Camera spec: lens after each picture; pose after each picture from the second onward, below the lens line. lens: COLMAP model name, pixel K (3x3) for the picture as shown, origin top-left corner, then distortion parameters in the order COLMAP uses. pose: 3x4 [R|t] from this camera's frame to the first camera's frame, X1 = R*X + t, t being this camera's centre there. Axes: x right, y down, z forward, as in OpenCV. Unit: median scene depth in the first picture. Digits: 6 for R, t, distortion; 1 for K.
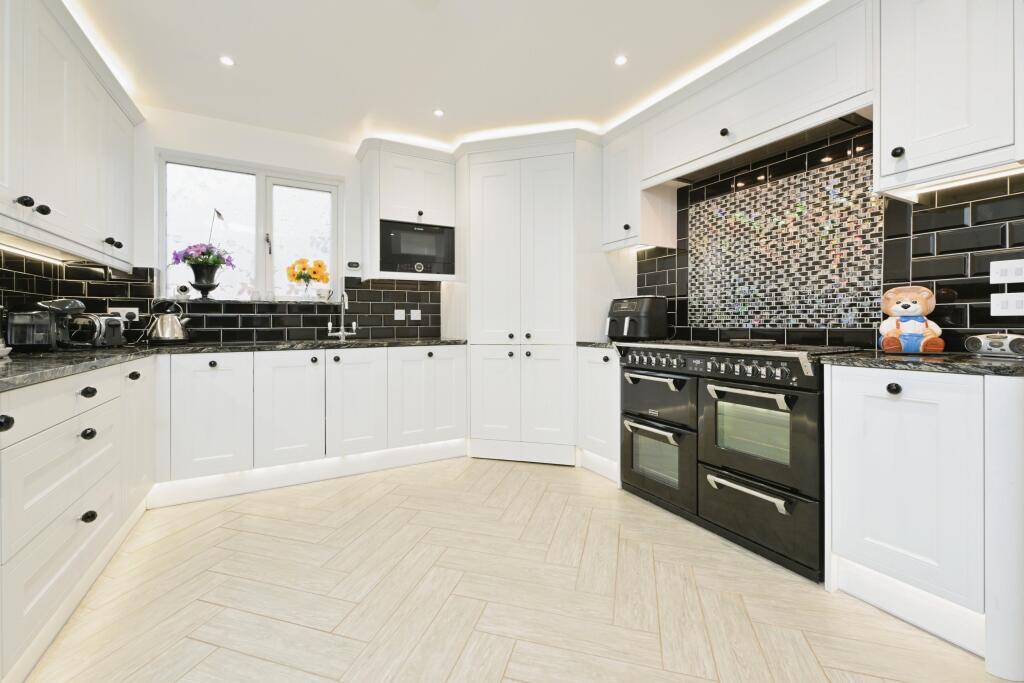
lens RADIAL K [[420.8, 0, 508.6], [0, 420.8, 319.9], [0, 0, 1]] dist [0.002768, 0.000052]
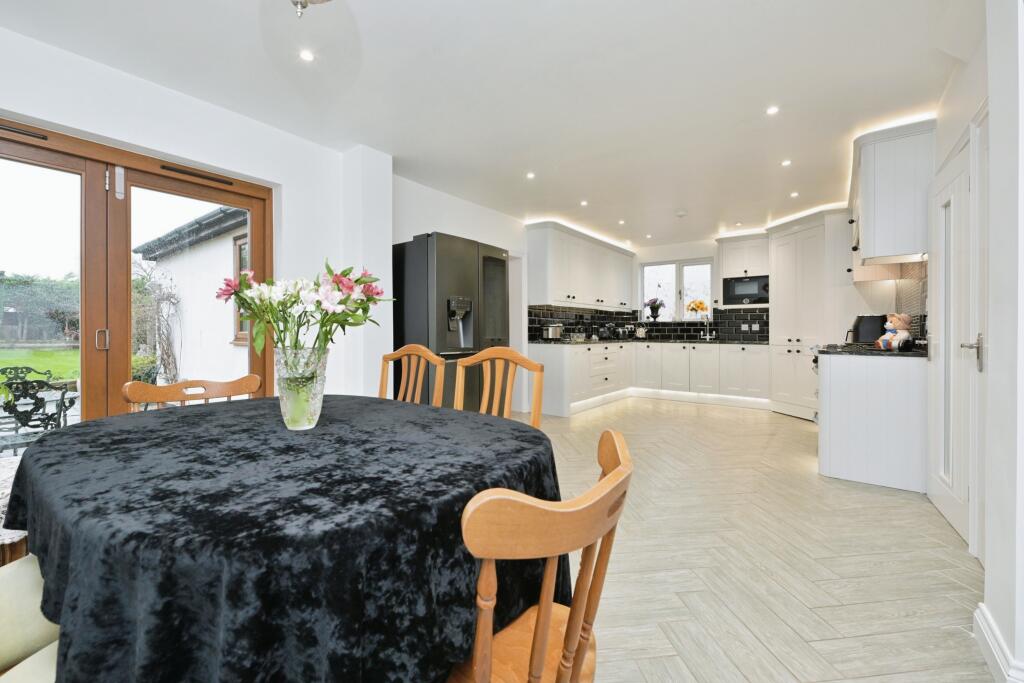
lens RADIAL K [[420.8, 0, 507.4], [0, 420.8, 334.3], [0, 0, 1]] dist [0.002768, 0.000052]
pose [[0.395658, 0.014815, -0.918278, 1.092263], [-0.000020, 0.999870, 0.016123, -0.012499], [0.918398, -0.006361, 0.395607, -0.687364]]
